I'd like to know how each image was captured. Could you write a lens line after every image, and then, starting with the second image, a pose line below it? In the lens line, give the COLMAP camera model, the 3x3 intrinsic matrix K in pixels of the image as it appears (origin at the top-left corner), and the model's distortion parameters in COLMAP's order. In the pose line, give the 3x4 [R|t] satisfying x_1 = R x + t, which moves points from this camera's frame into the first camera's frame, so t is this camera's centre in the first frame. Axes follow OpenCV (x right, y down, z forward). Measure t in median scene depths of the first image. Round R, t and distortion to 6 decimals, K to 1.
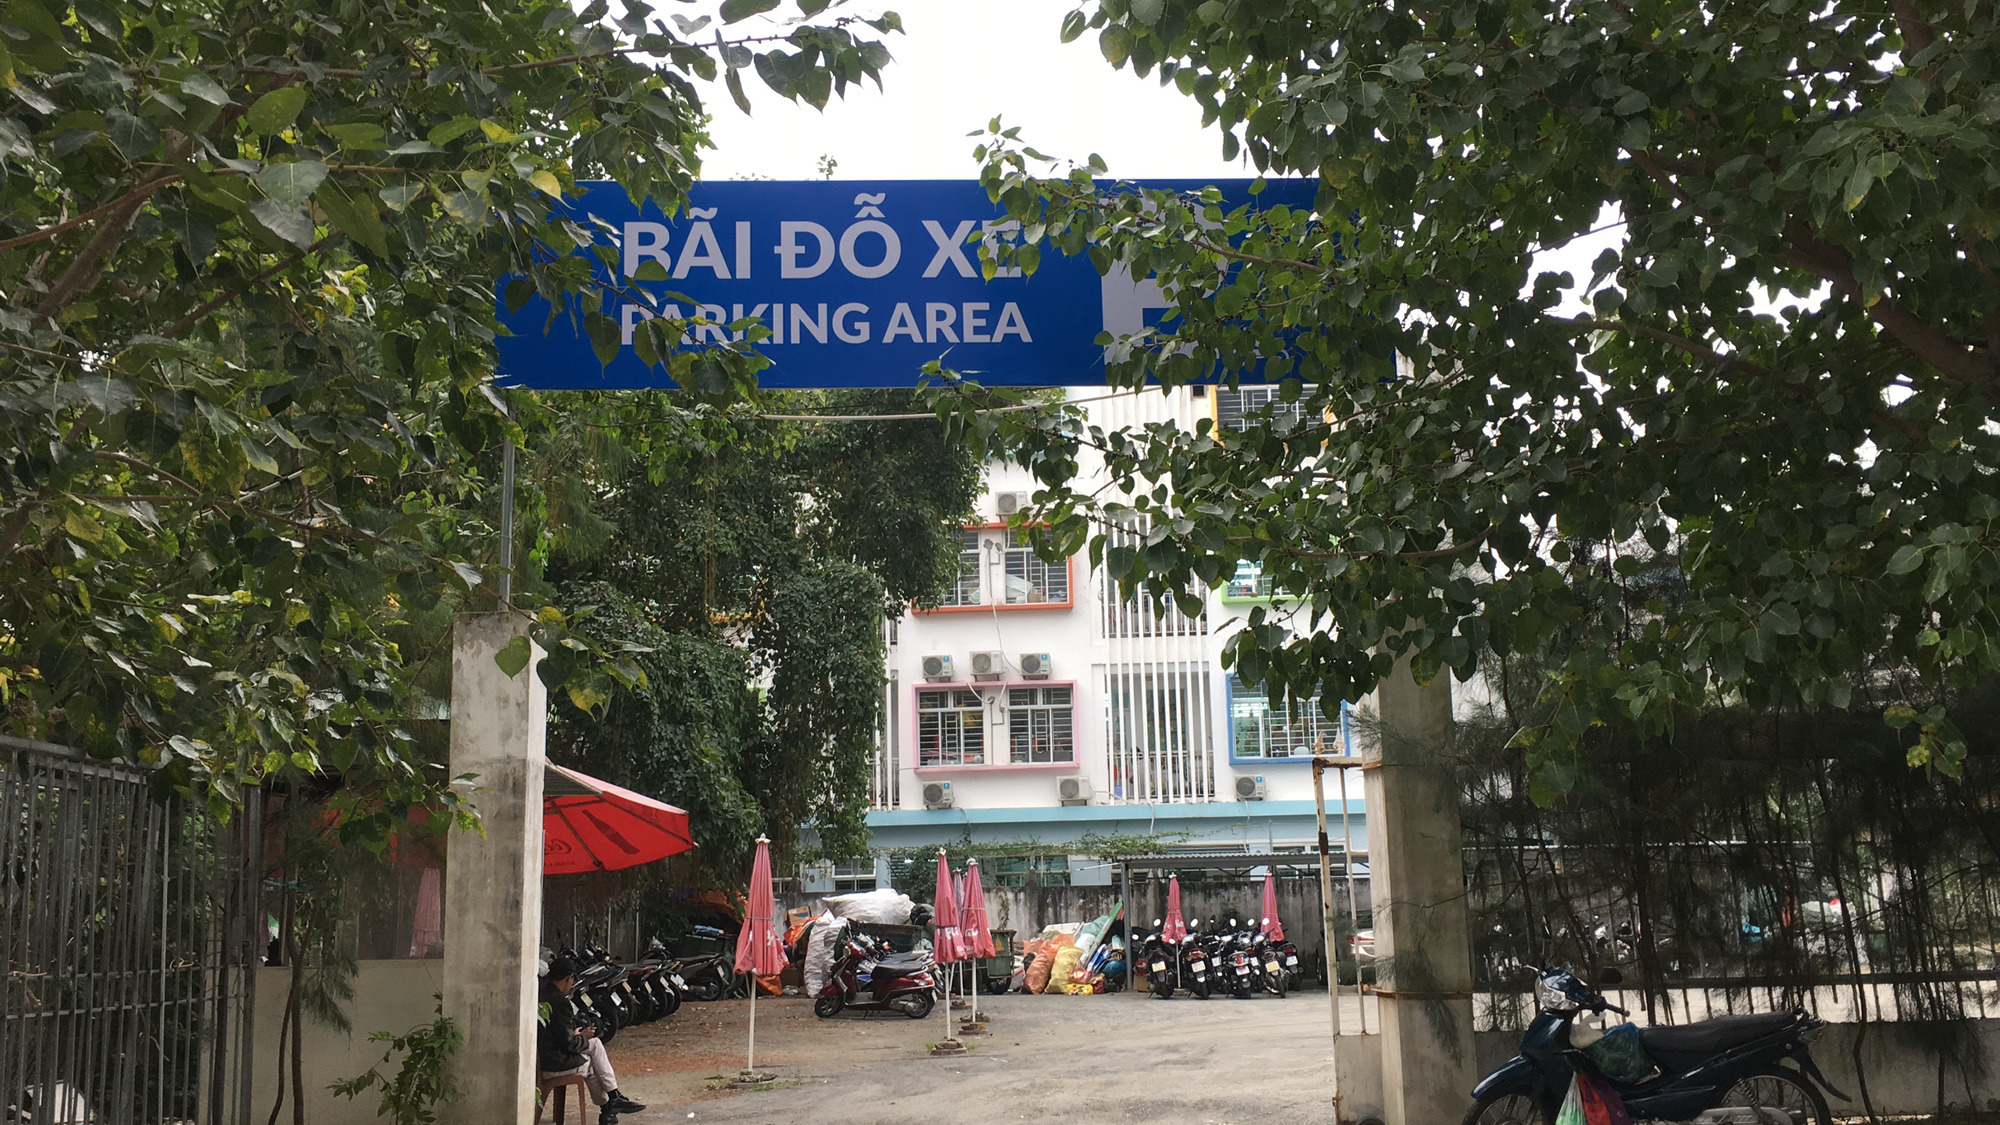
lens RADIAL K [[1978.0, 0, 1000.0], [0, 1978.0, 562.5], [0, 0, 1]] dist [0.013811, 0.007680]
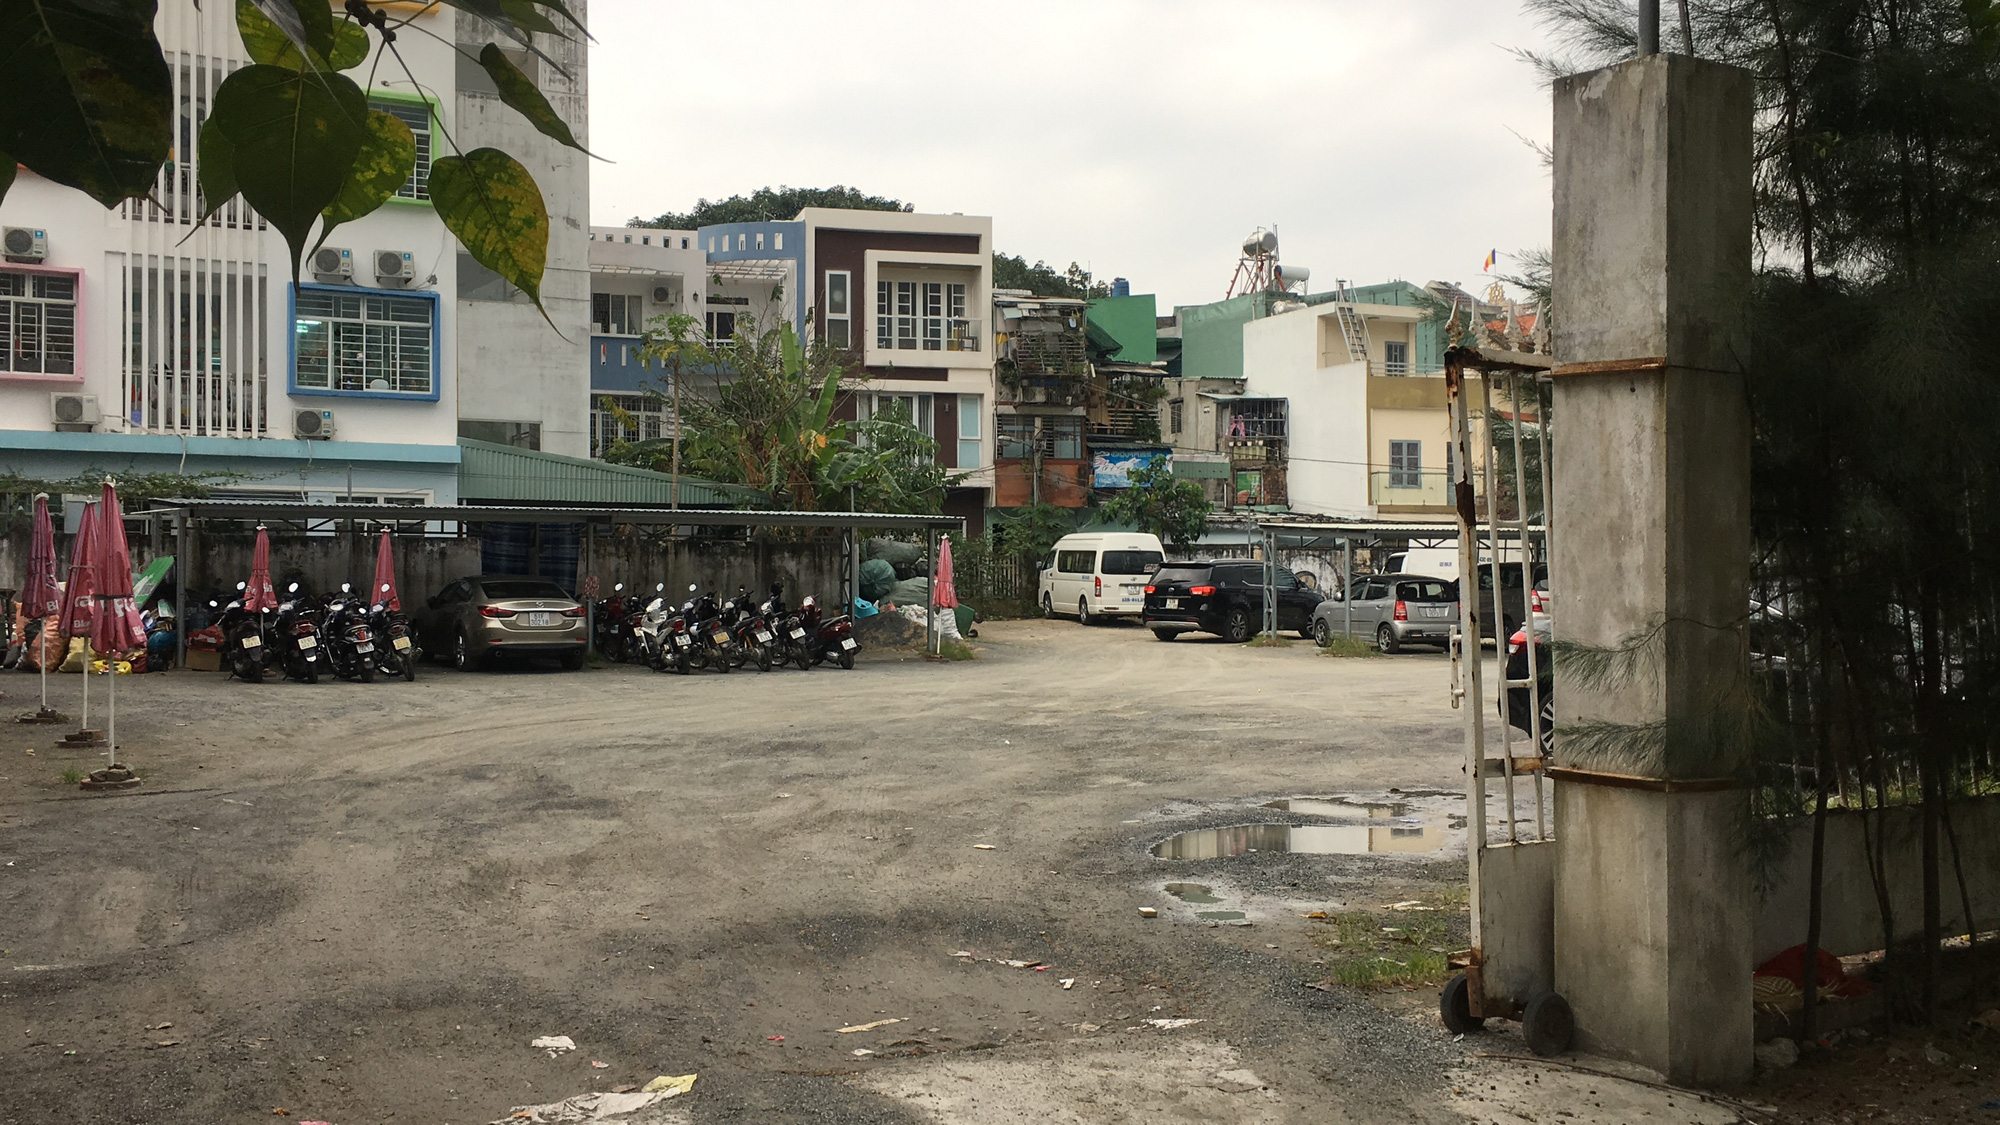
lens RADIAL K [[1978.0, 0, 1000.0], [0, 1978.0, 562.5], [0, 0, 1]] dist [0.013811, 0.007680]
pose [[0.852298, 0.032386, 0.522052, -0.058154], [-0.120180, 0.983504, 0.135193, 0.024731], [-0.509062, -0.177965, 0.842131, 0.150877]]
